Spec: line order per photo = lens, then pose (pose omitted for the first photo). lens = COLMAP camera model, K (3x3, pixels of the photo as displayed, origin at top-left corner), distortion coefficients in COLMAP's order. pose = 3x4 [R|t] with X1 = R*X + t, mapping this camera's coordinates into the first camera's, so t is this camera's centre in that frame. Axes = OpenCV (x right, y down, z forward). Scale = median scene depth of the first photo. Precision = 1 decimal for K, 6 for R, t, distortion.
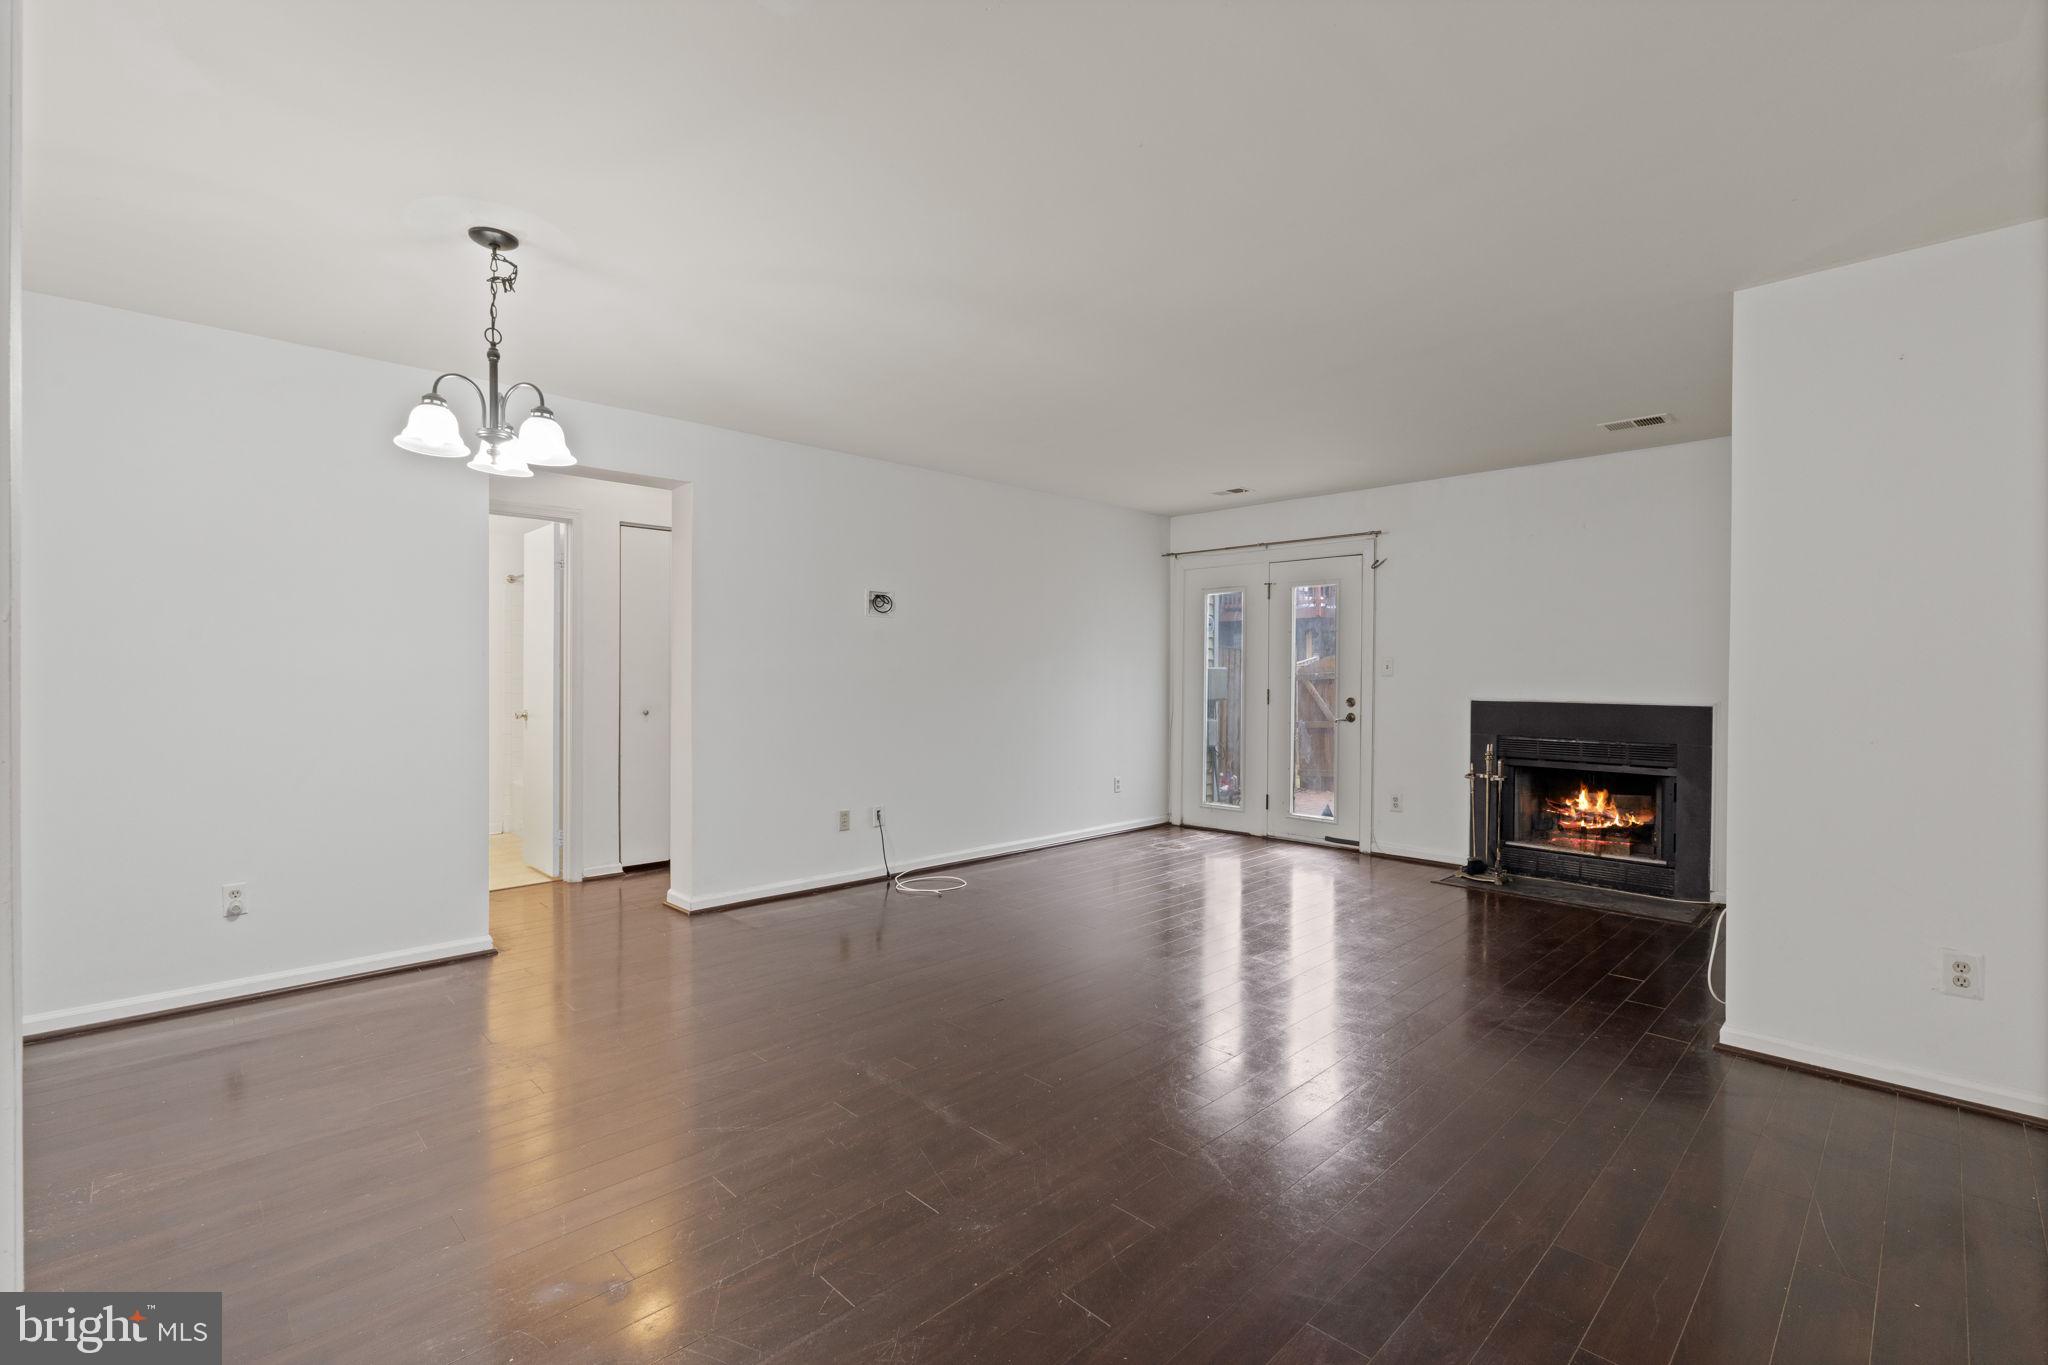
lens RADIAL K [[897.0, 0, 1025.1], [0, 897.0, 671.8], [0, 0, 1]] dist [-0.018671, -0.000965]
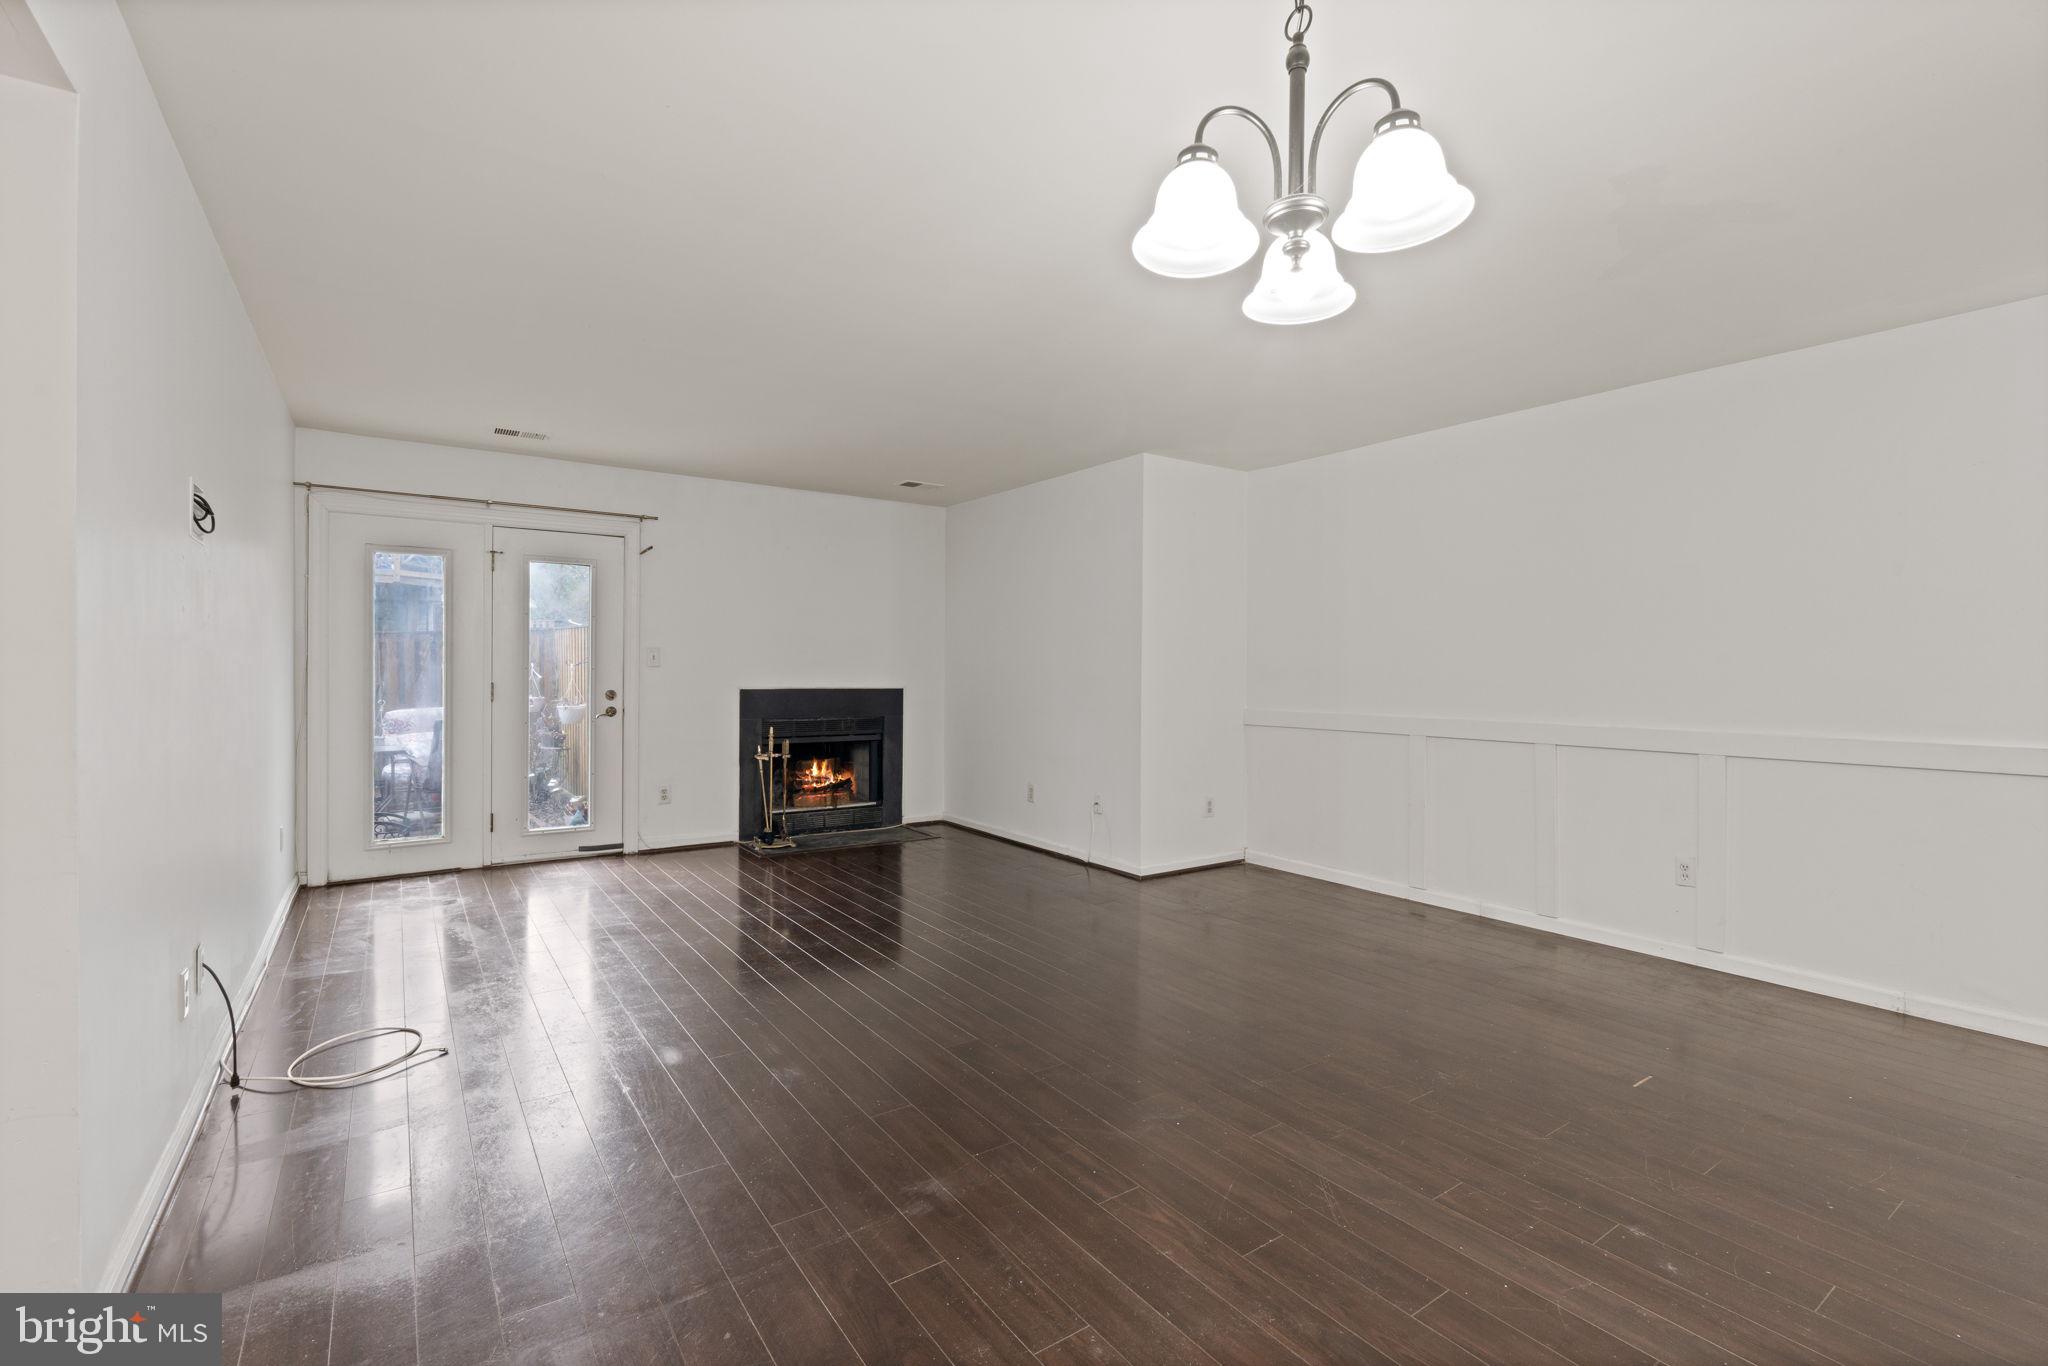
lens RADIAL K [[897.0, 0, 1023.5], [0, 897.0, 689.8], [0, 0, 1]] dist [-0.018671, -0.000965]
pose [[0.150295, -0.013328, 0.988551, -0.545460], [-0.003774, 0.999894, 0.014055, 0.015694], [-0.988634, -0.005843, 0.150229, 0.495016]]
